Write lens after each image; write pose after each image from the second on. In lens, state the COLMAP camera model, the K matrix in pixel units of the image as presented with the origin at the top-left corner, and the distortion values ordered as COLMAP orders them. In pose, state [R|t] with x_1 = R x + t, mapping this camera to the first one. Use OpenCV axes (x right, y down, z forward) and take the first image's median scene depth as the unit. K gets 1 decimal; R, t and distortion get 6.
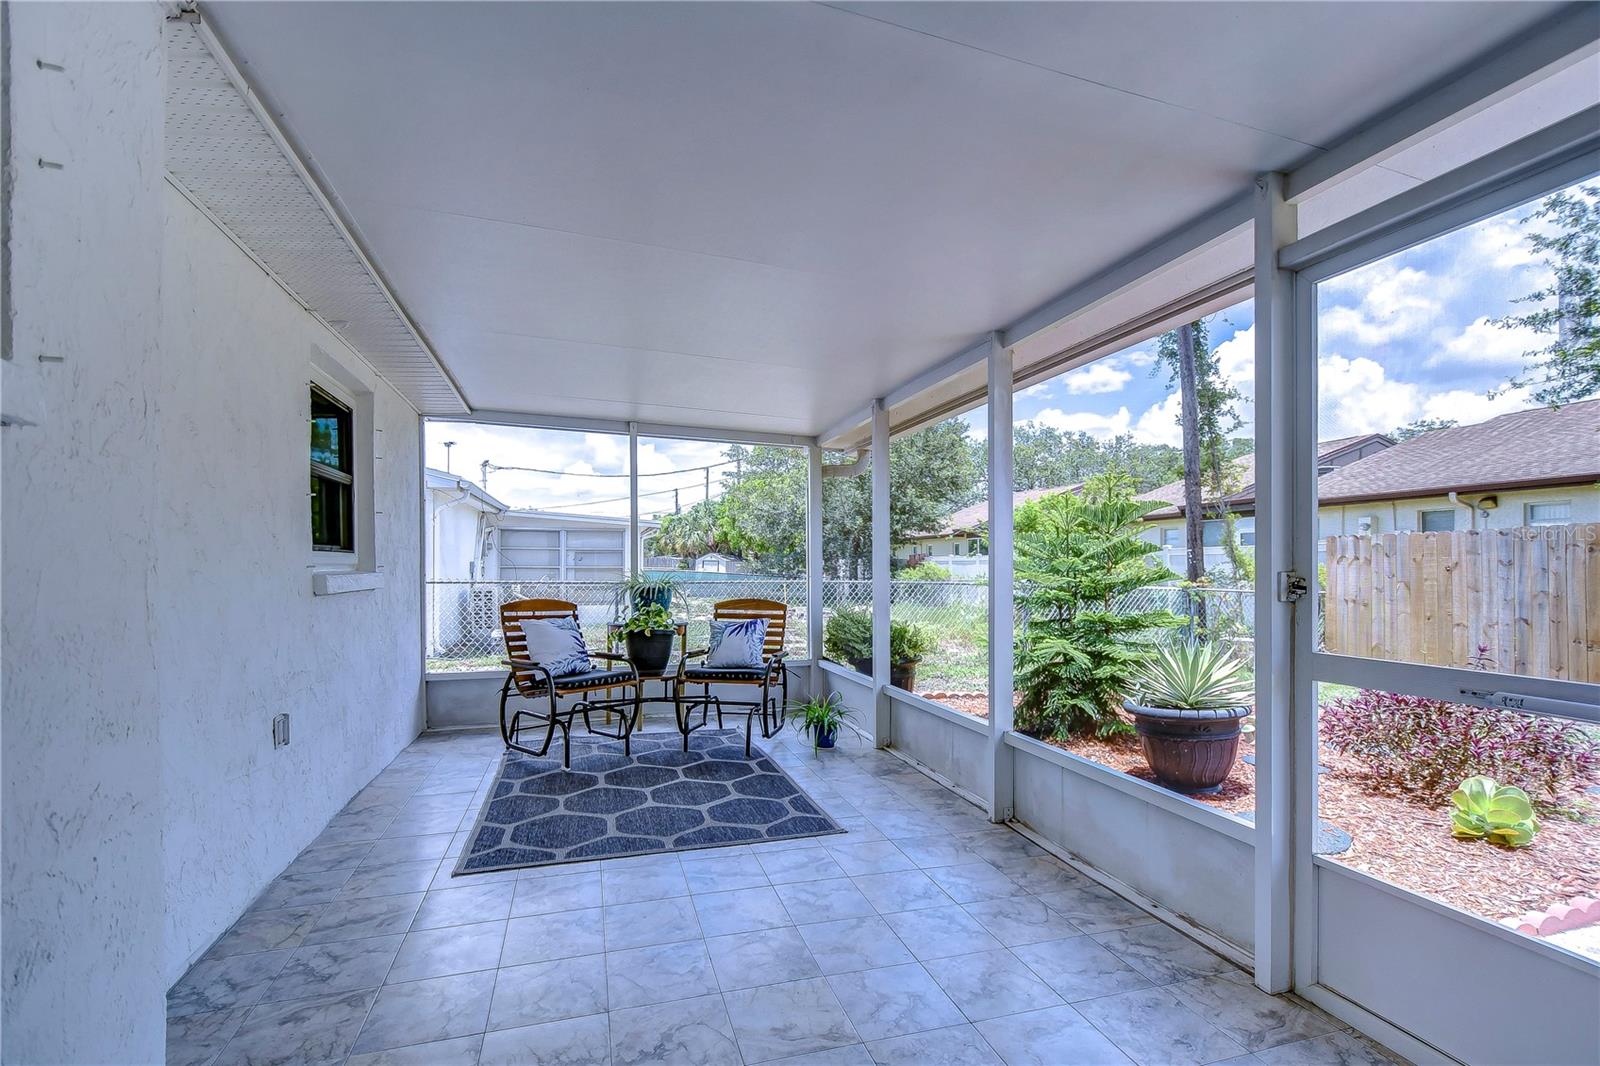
lens RADIAL K [[697.8, 0, 802.2], [0, 697.8, 560.8], [0, 0, 1]] dist [0.009586, -0.007634]
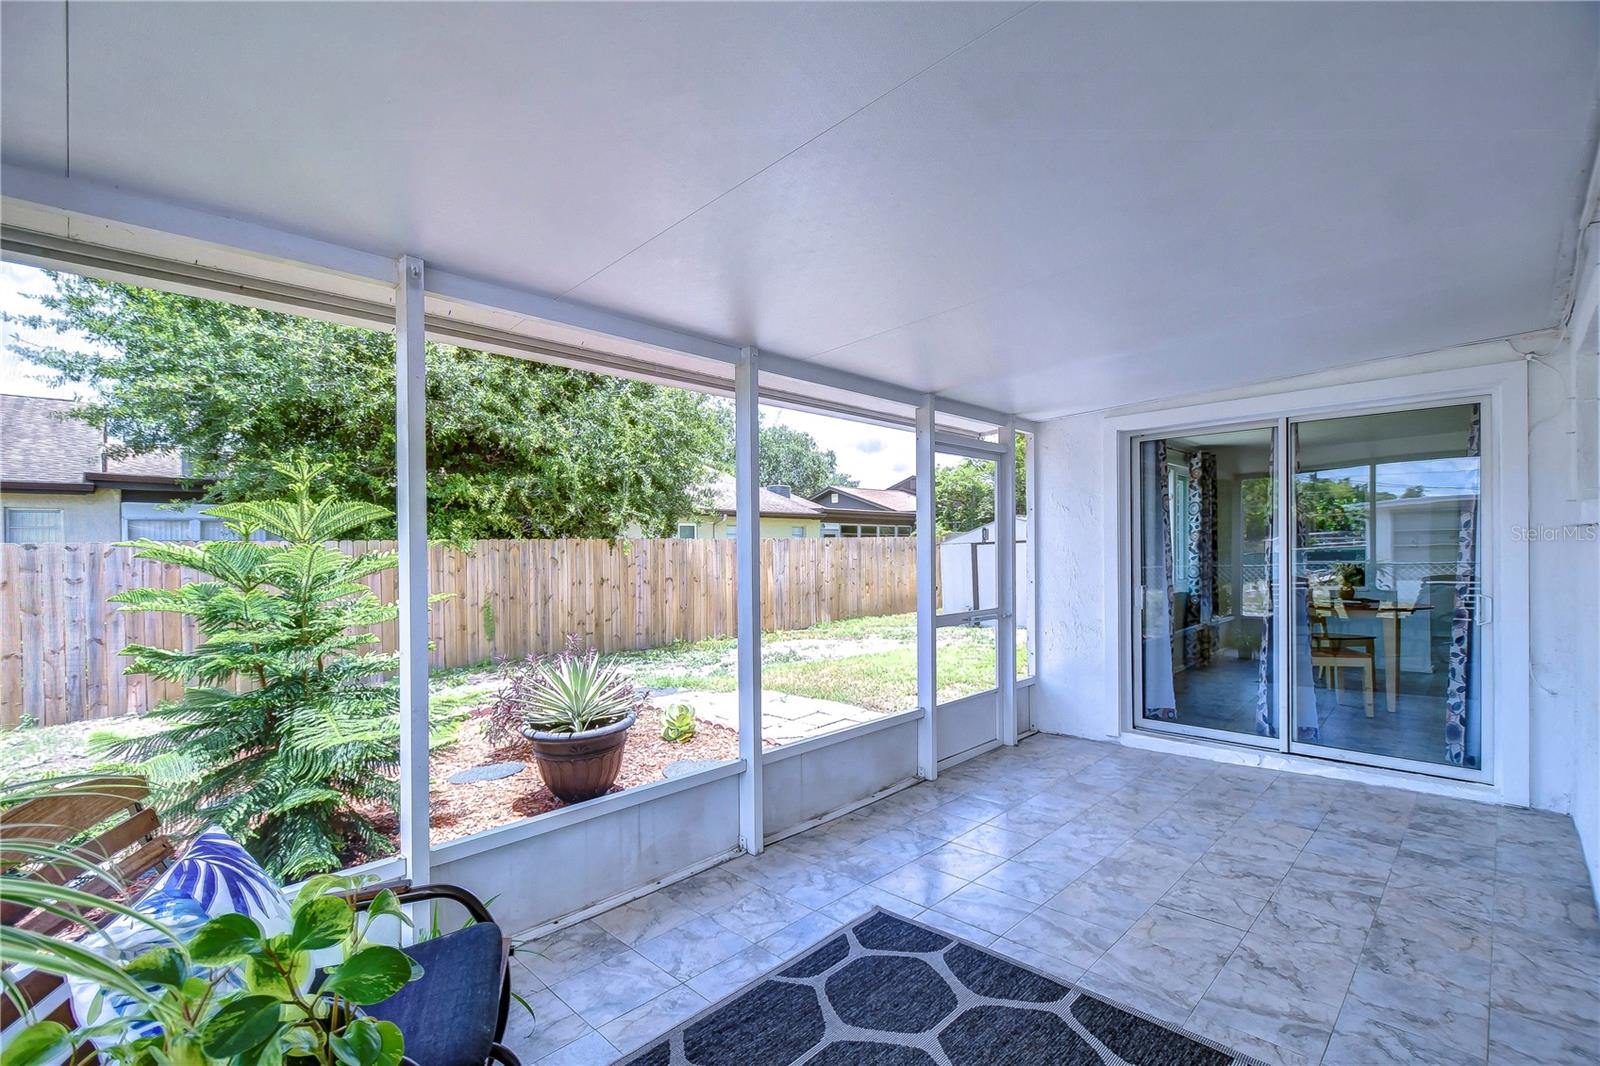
lens RADIAL K [[697.8, 0, 802.2], [0, 697.8, 560.8], [0, 0, 1]] dist [0.009586, -0.007634]
pose [[-0.458840, 0.002204, 0.888516, -0.552100], [0.013037, 0.999906, 0.004253, -0.032341], [-0.888423, 0.013535, -0.458826, 1.240038]]
